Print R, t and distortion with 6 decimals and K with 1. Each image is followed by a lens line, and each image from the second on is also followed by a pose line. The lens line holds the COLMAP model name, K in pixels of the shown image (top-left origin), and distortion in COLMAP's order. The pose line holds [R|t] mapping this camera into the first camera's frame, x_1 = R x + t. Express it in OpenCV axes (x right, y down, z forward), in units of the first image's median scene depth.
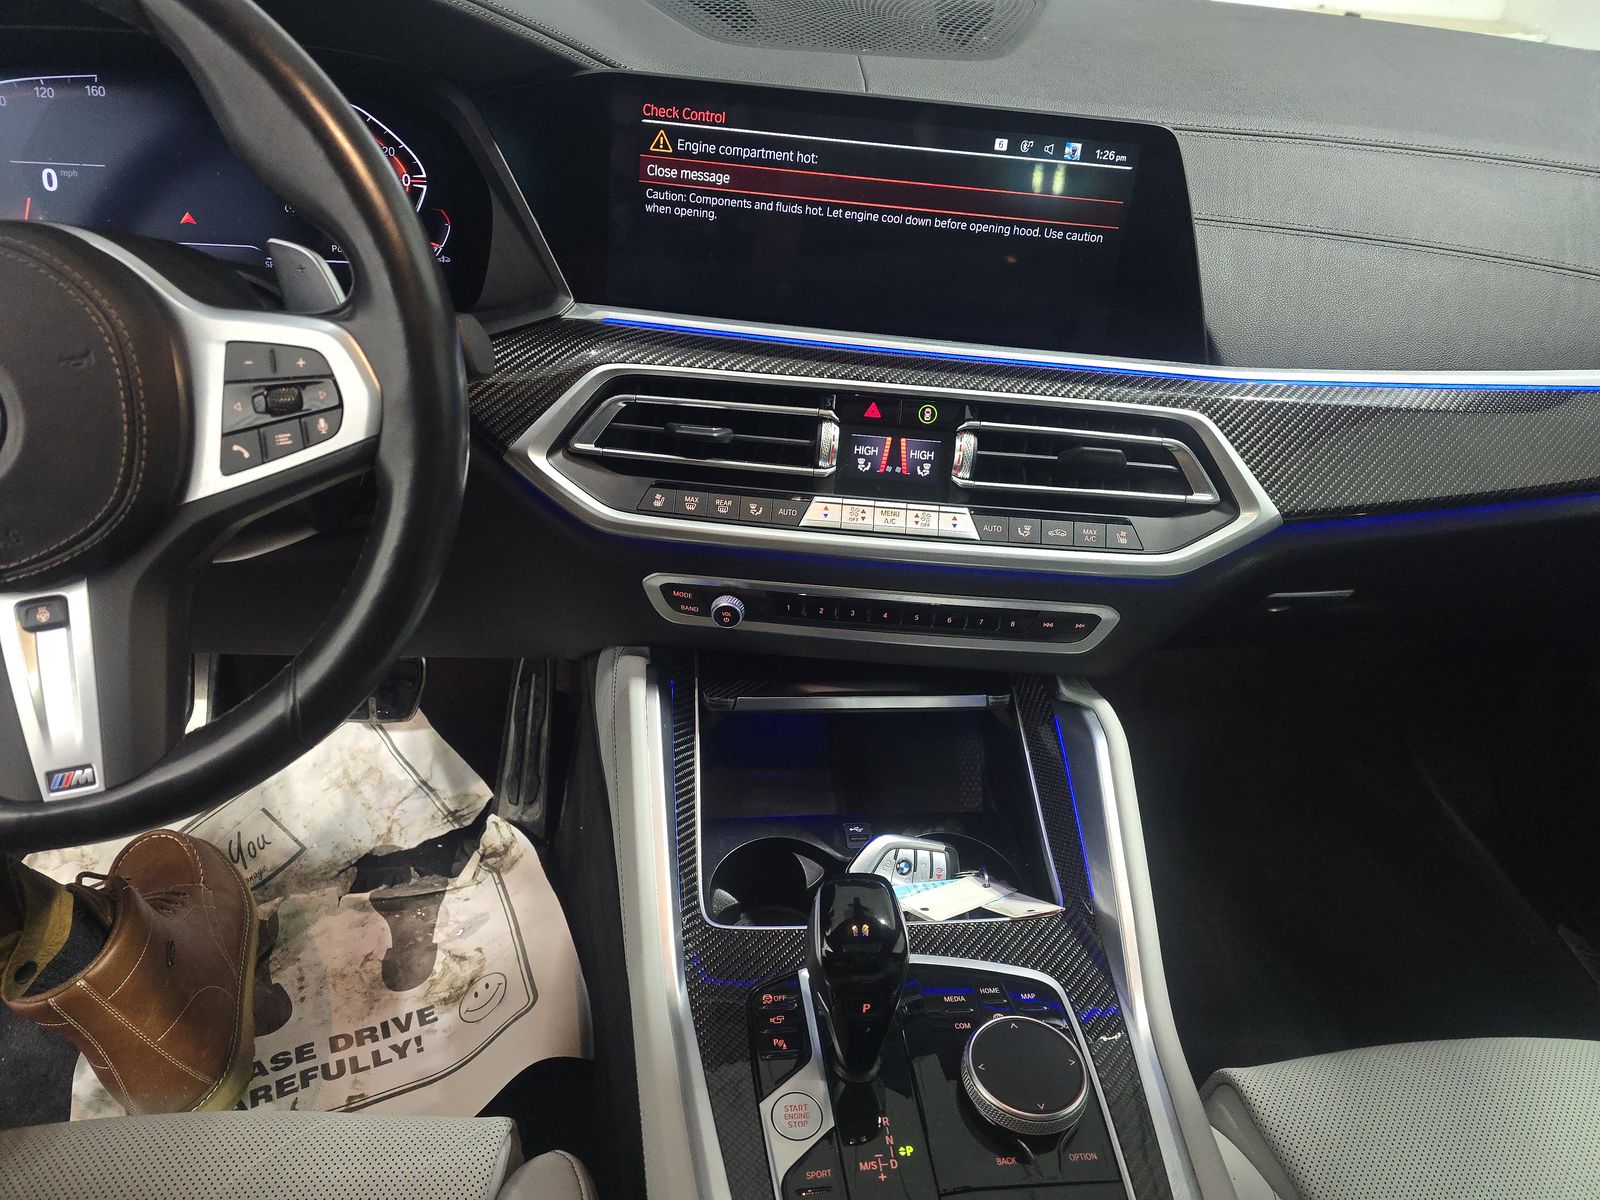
lens RADIAL K [[1070.4, 0, 800.0], [0, 1070.4, 600.0], [0, 0, 1]] dist [0.068784, -0.052667]
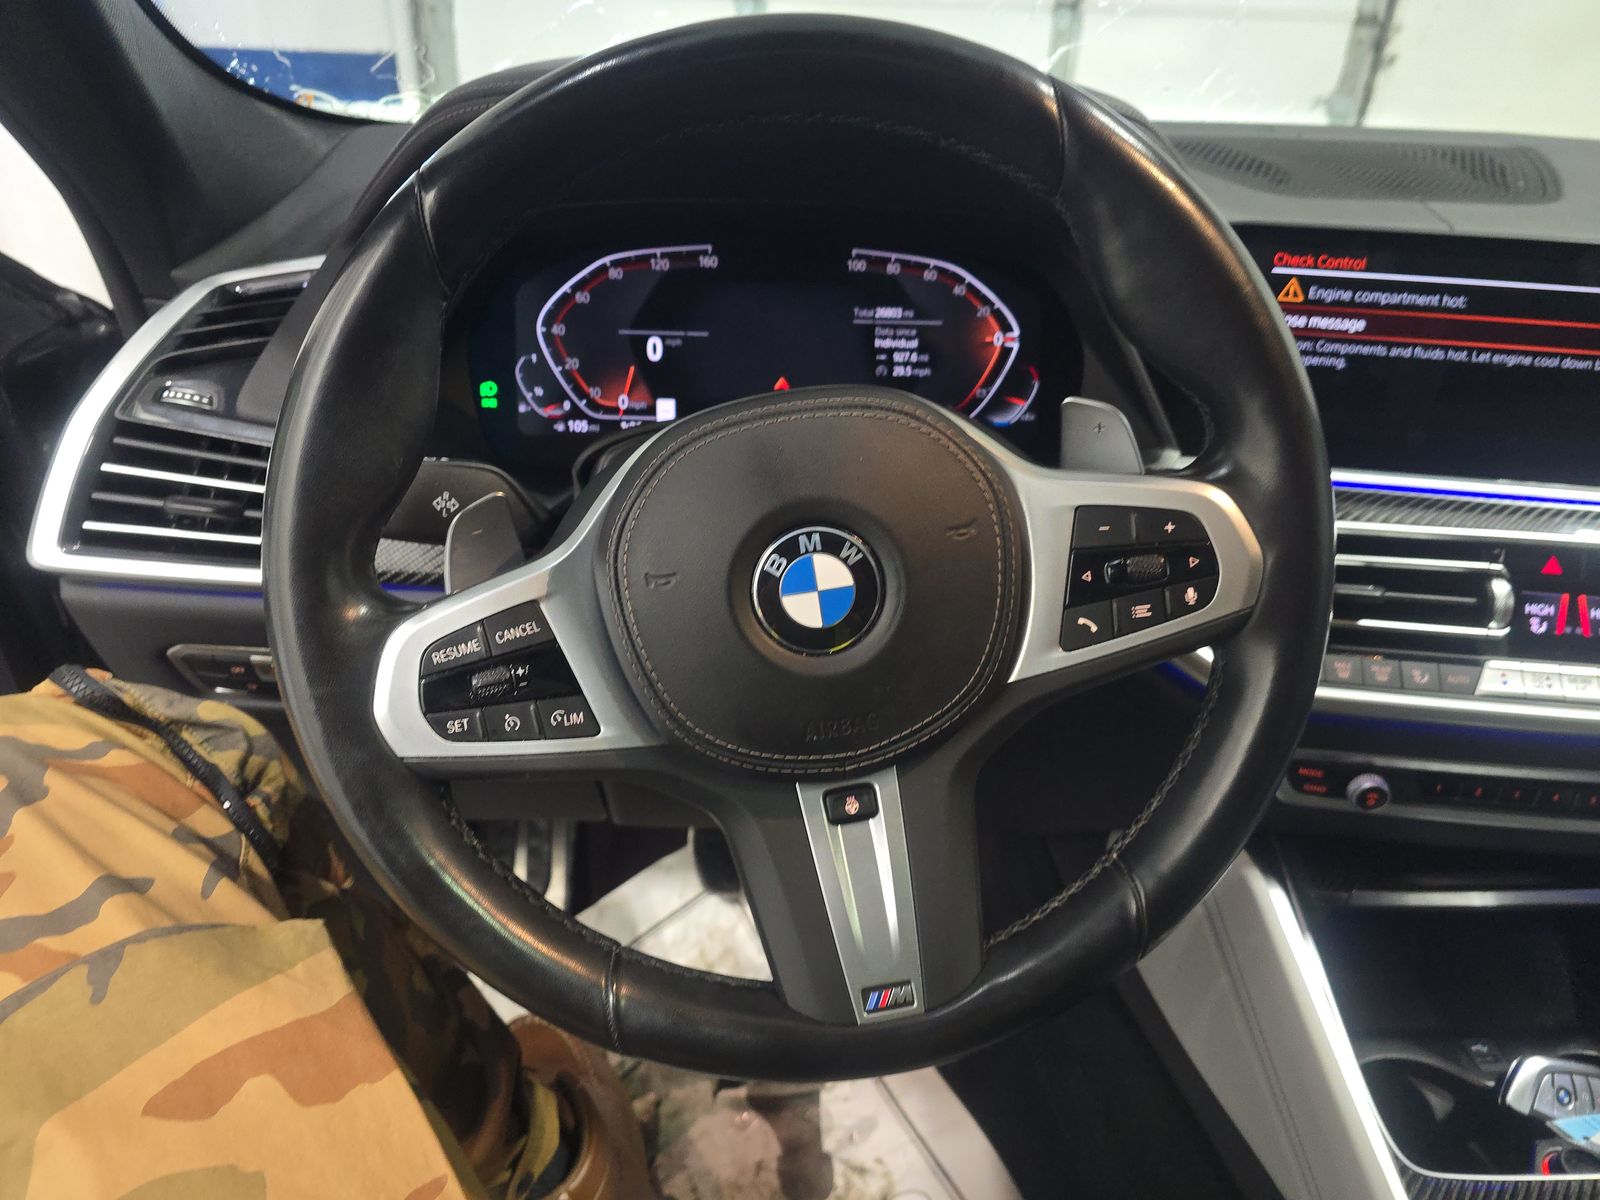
lens RADIAL K [[1070.4, 0, 800.0], [0, 1070.4, 600.0], [0, 0, 1]] dist [0.068784, -0.052667]
pose [[0.998794, -0.007886, -0.048452, -0.509921], [0.001302, 0.990920, -0.134443, -0.026540], [0.049073, 0.134218, 0.989736, 0.070804]]
